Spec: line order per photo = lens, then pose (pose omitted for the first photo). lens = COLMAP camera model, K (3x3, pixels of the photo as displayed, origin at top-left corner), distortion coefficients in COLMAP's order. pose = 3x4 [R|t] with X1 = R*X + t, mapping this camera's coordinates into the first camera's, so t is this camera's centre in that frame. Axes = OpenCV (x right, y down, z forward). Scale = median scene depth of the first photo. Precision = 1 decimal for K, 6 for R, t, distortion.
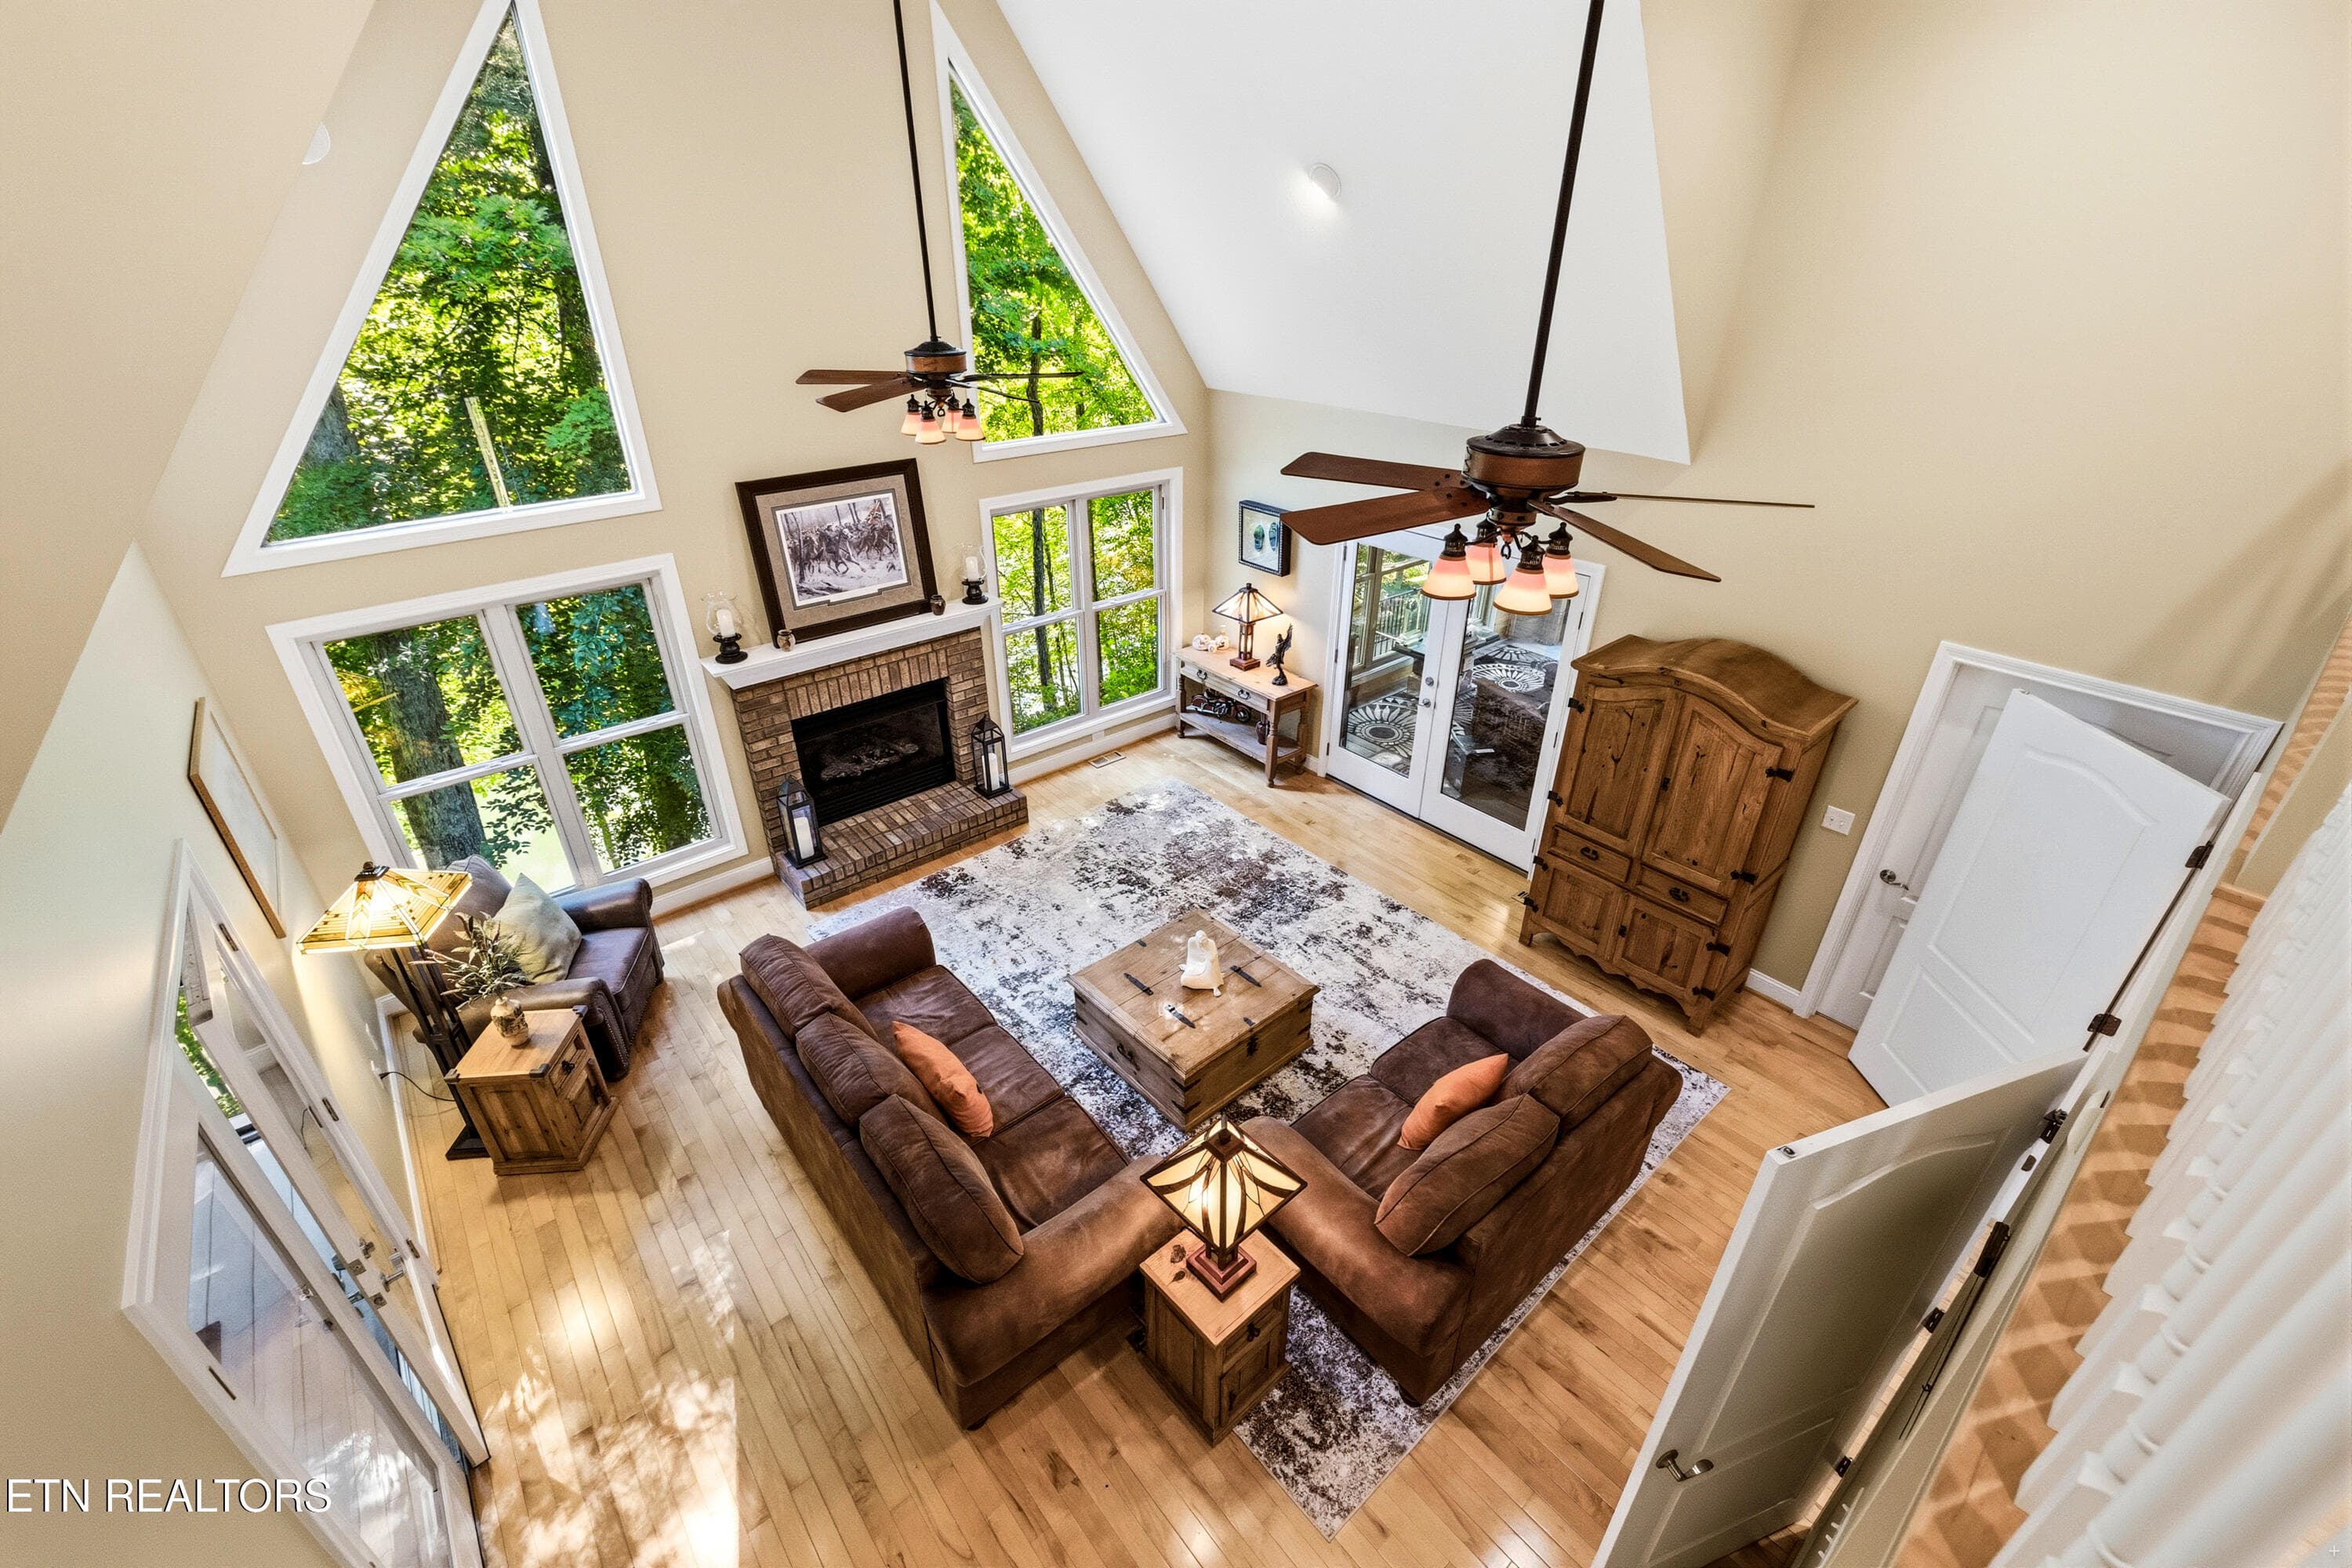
lens RADIAL K [[998.4, 0, 1174.8], [0, 998.4, 786.8], [0, 0, 1]] dist [-0.018042, 0.000877]
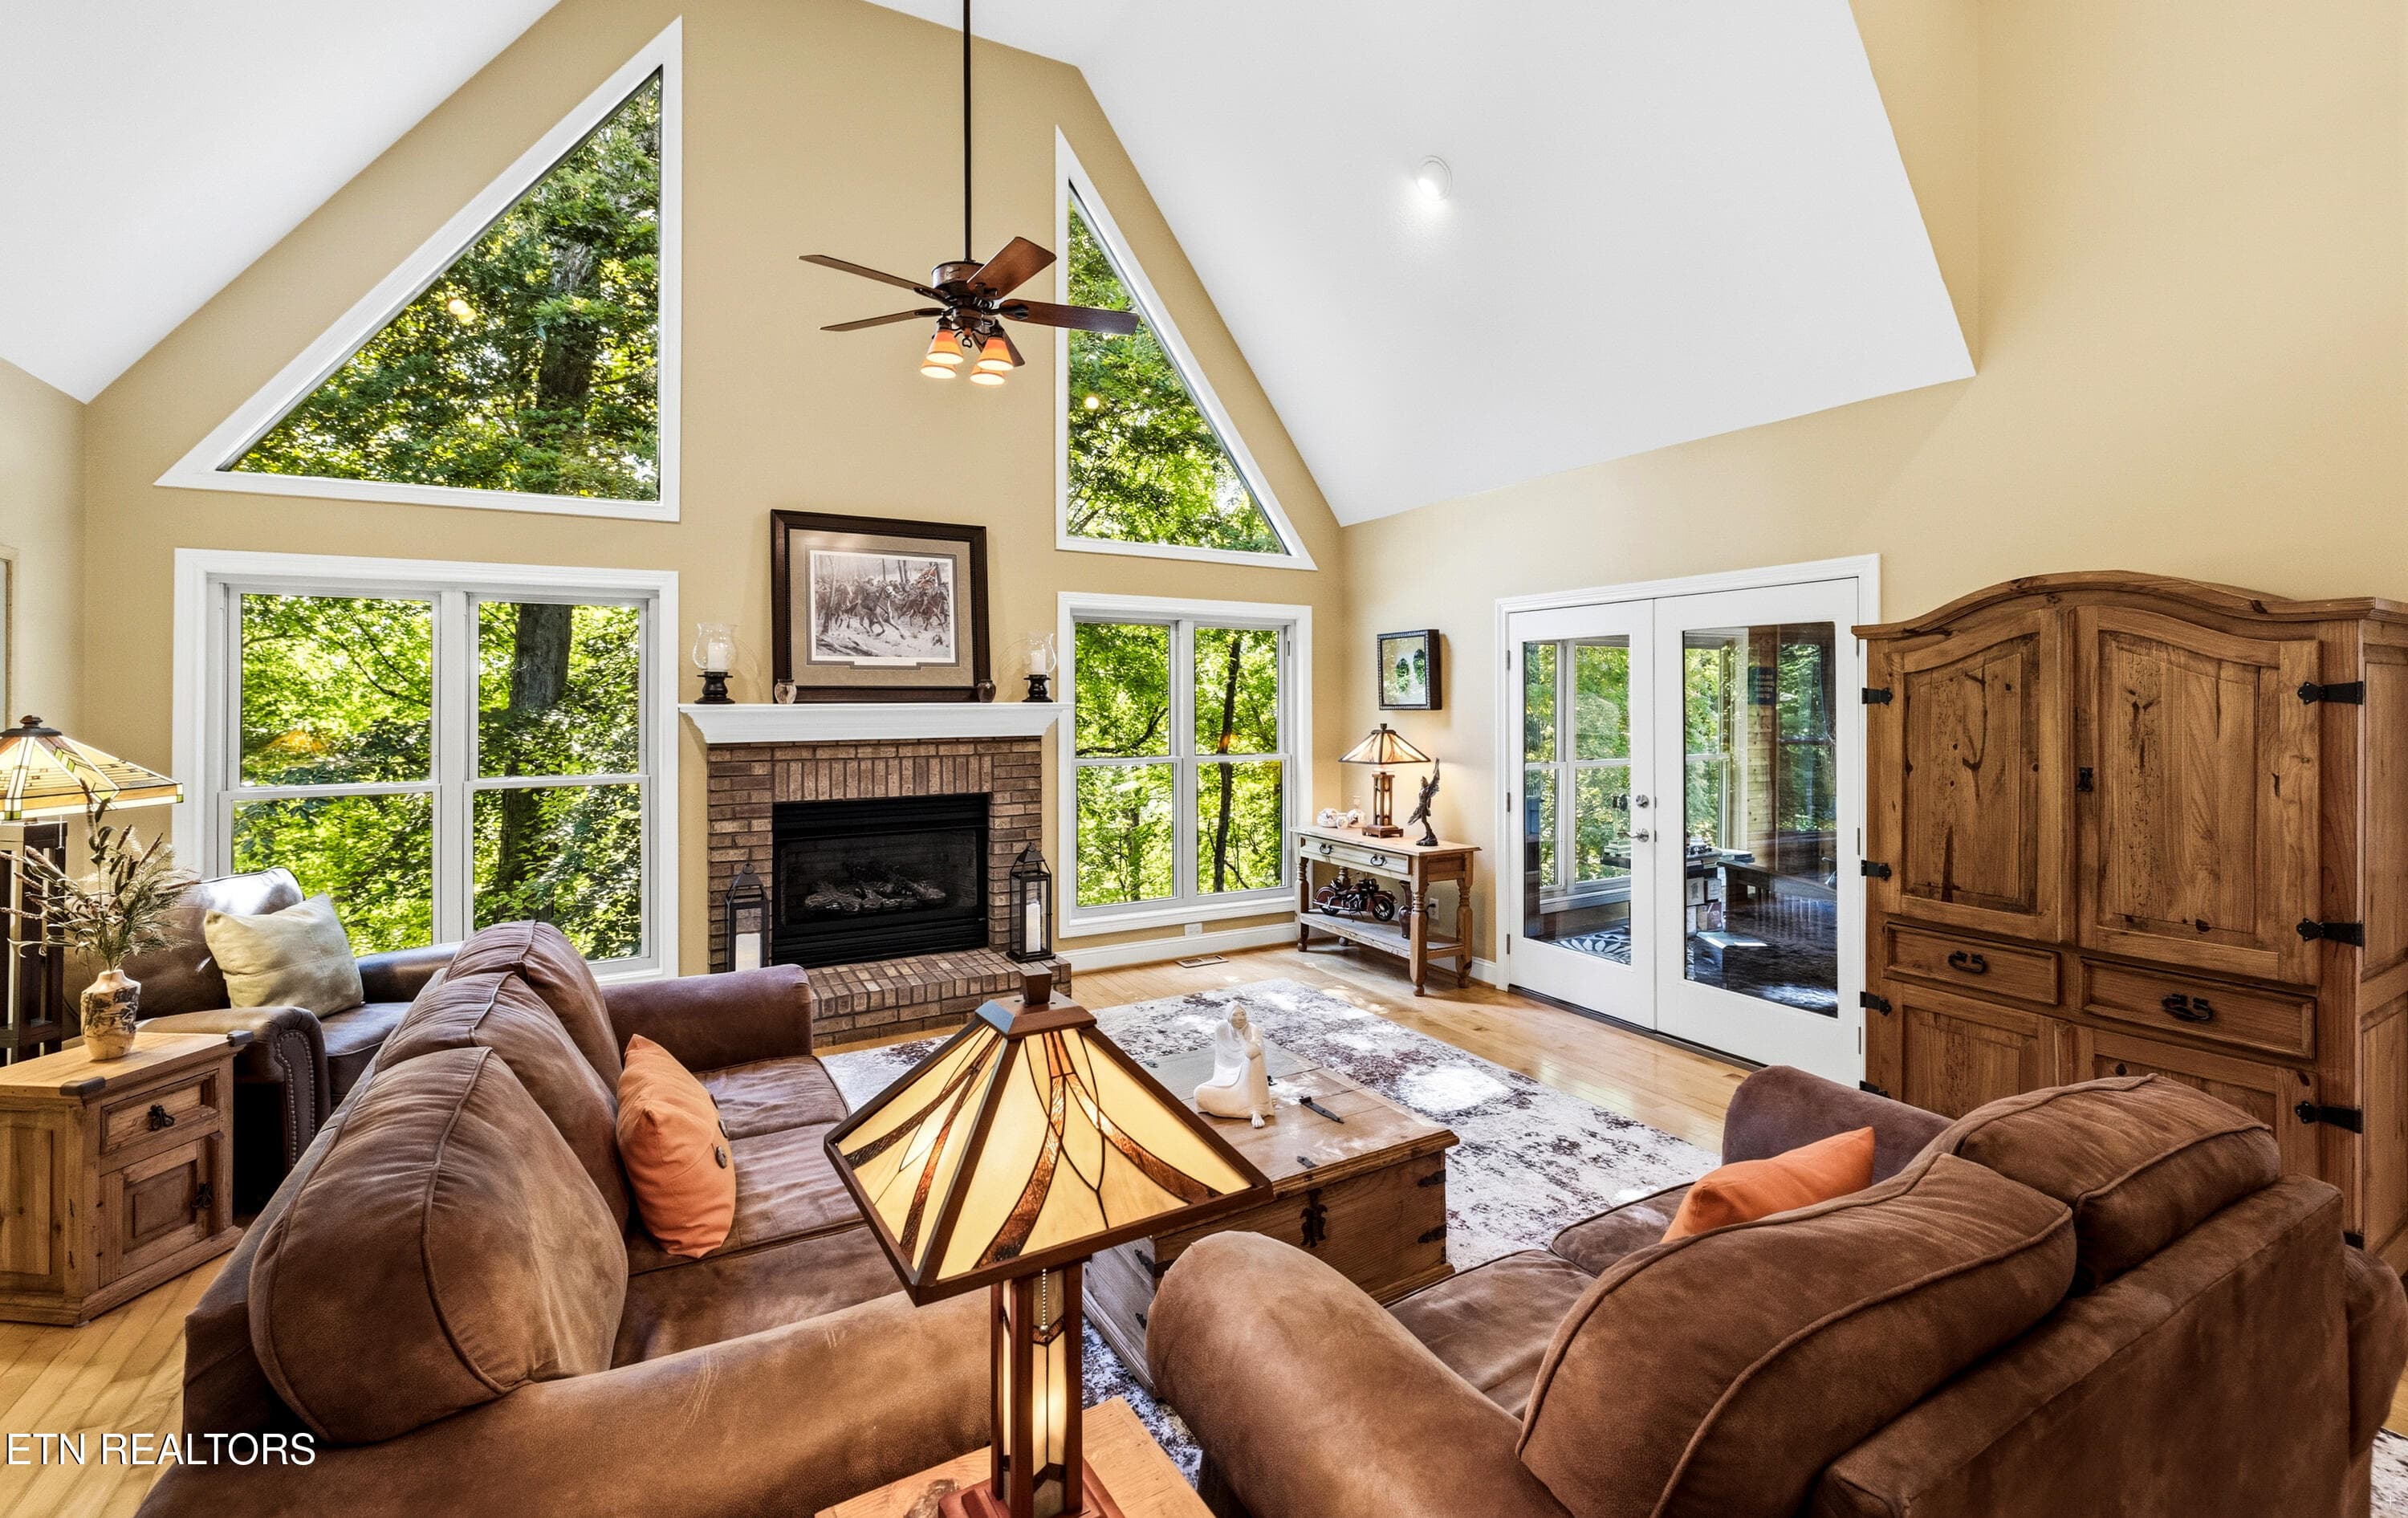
lens RADIAL K [[1027.3, 0, 1193.9], [0, 1027.3, 692.7], [0, 0, 1]] dist [-0.004697, -0.000956]
pose [[0.981996, -0.003276, -0.188875, 0.090730], [-0.091317, 0.867032, -0.489813, 0.222915], [0.165366, 0.498242, 0.851123, 0.325954]]
